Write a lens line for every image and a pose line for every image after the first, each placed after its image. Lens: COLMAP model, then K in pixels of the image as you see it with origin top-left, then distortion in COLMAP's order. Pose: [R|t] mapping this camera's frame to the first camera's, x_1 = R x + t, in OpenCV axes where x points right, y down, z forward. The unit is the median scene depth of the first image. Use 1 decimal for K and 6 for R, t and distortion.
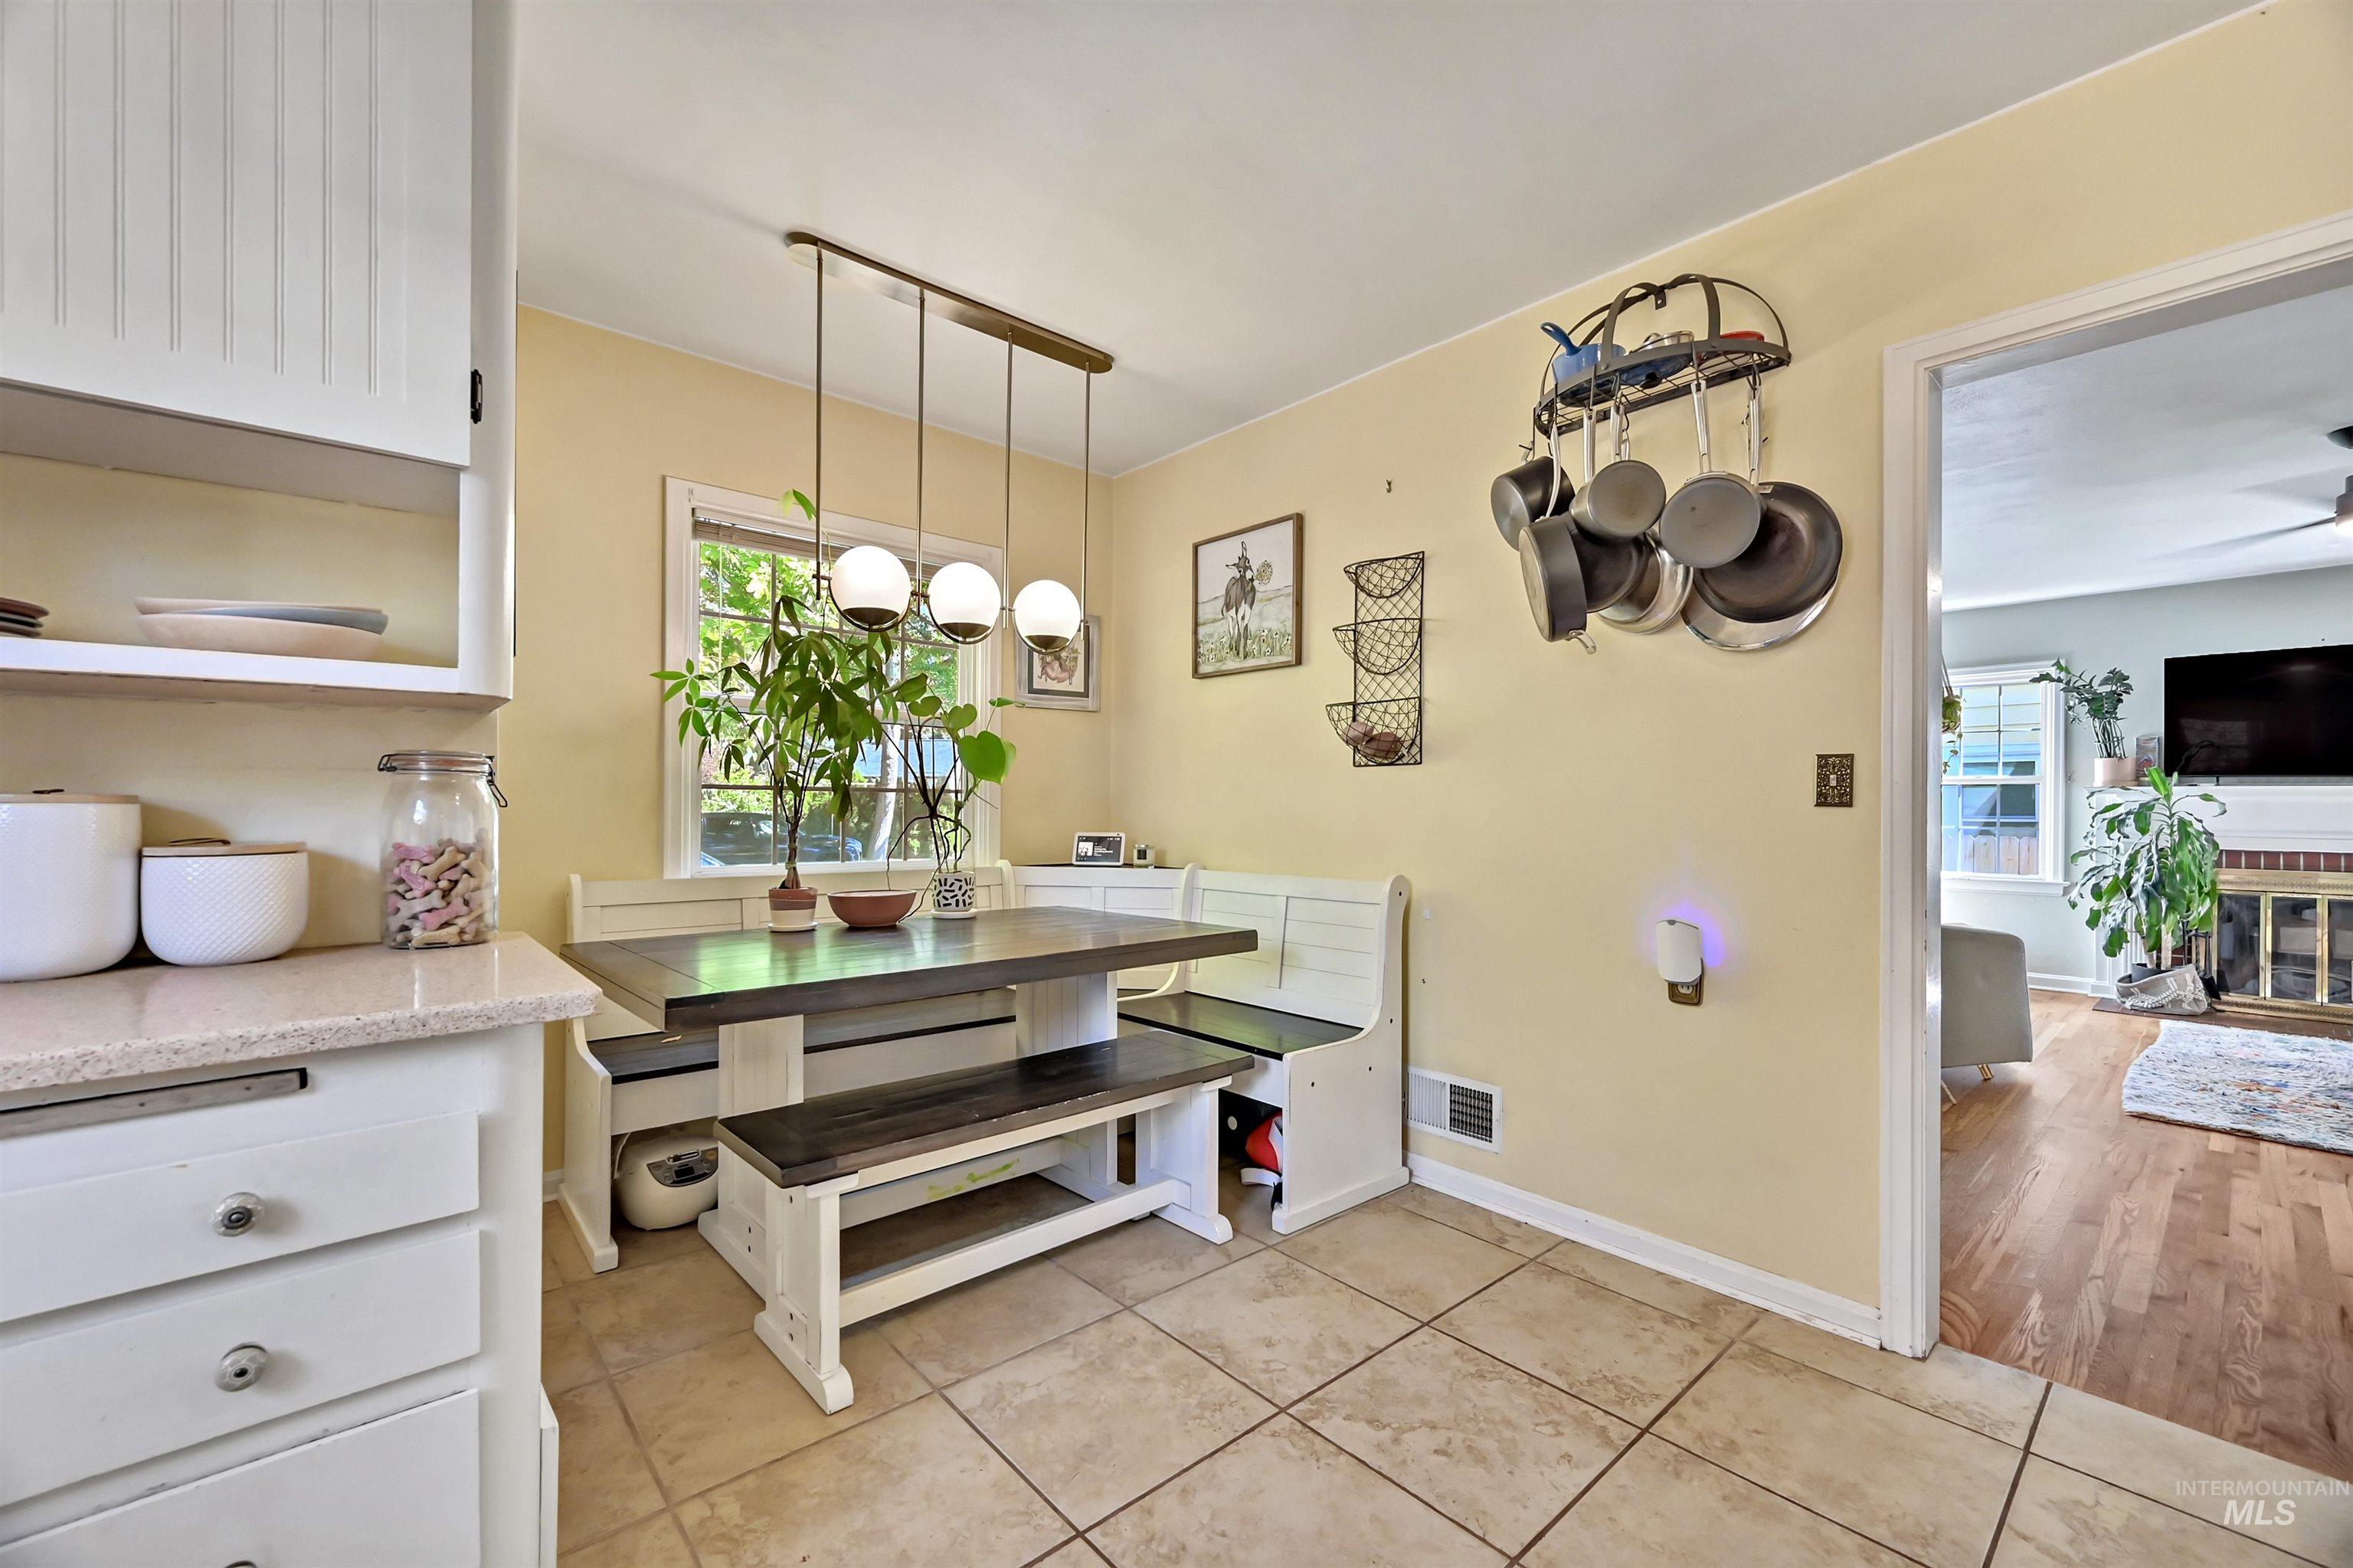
lens RADIAL K [[962.1, 0, 1142.2], [0, 962.1, 799.5], [0, 0, 1]] dist [0.000100, 0.000023]
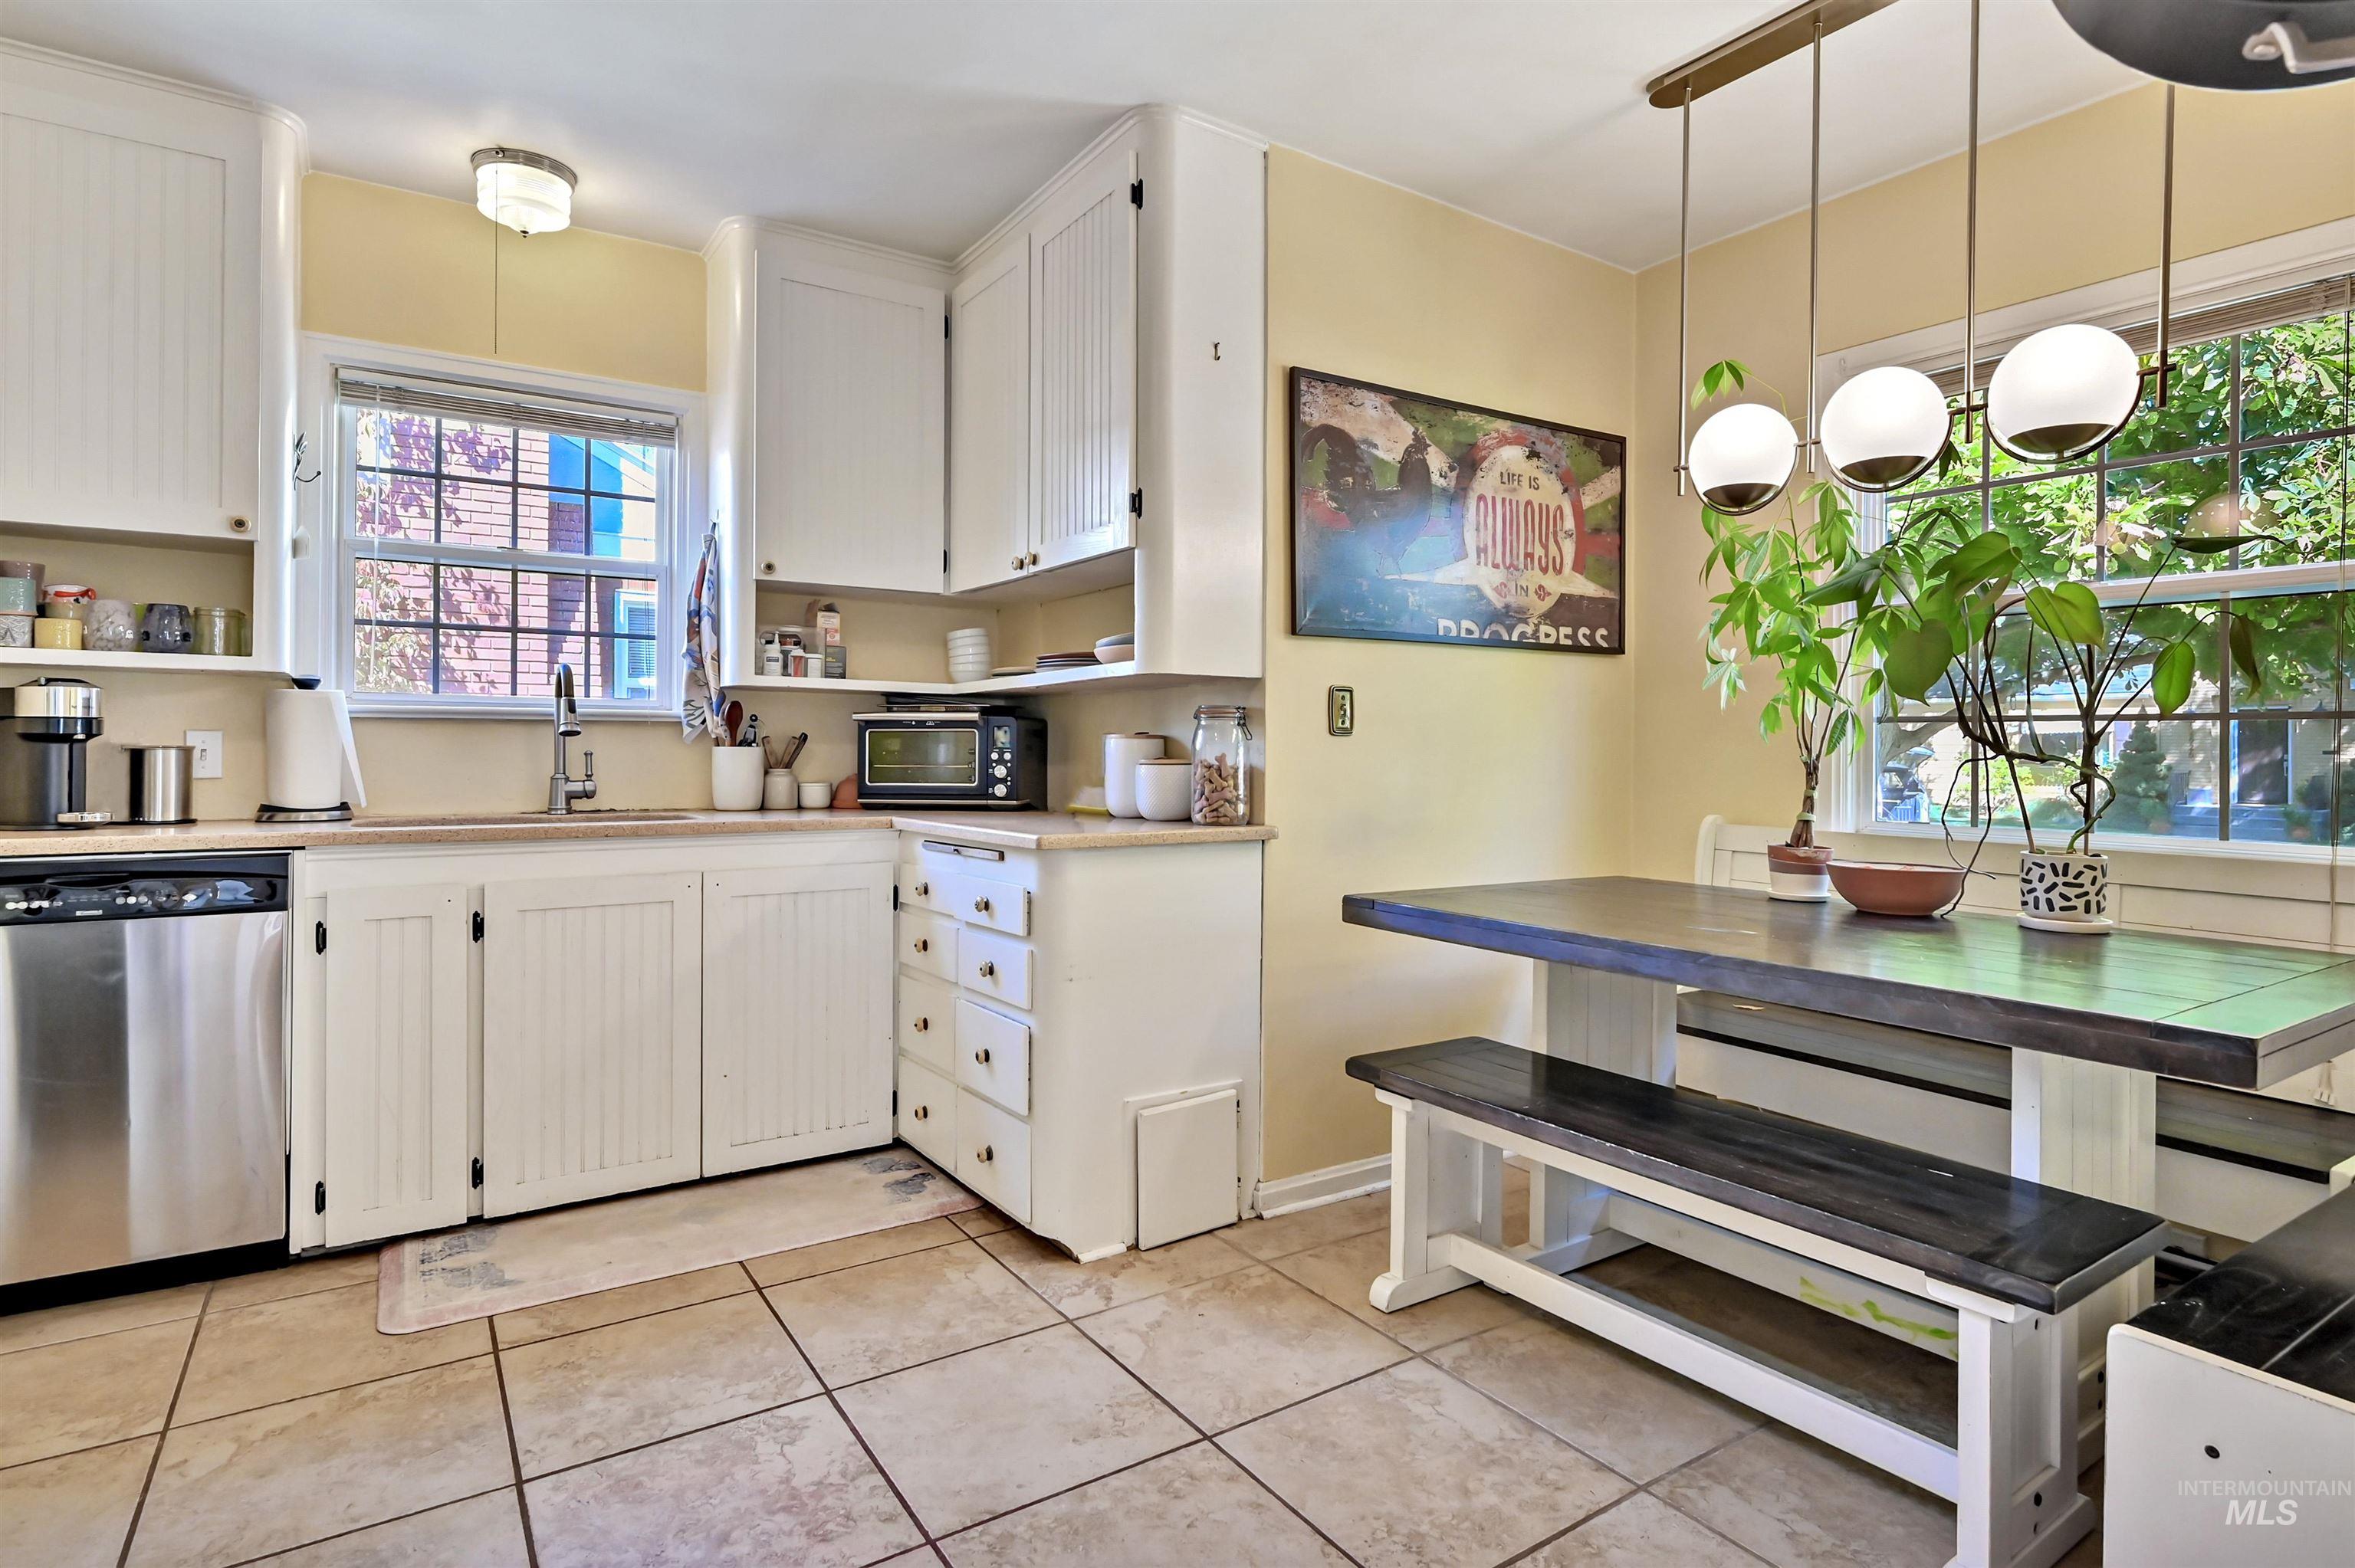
lens RADIAL K [[1198.8, 0, 1183.9], [0, 1198.8, 746.3], [0, 0, 1]] dist [-0.015997, 0.000219]
pose [[-0.127130, -0.013636, -0.991792, 0.819103], [-0.004655, 0.999903, -0.013151, 0.030696], [0.991875, 0.002945, -0.127181, 0.769575]]
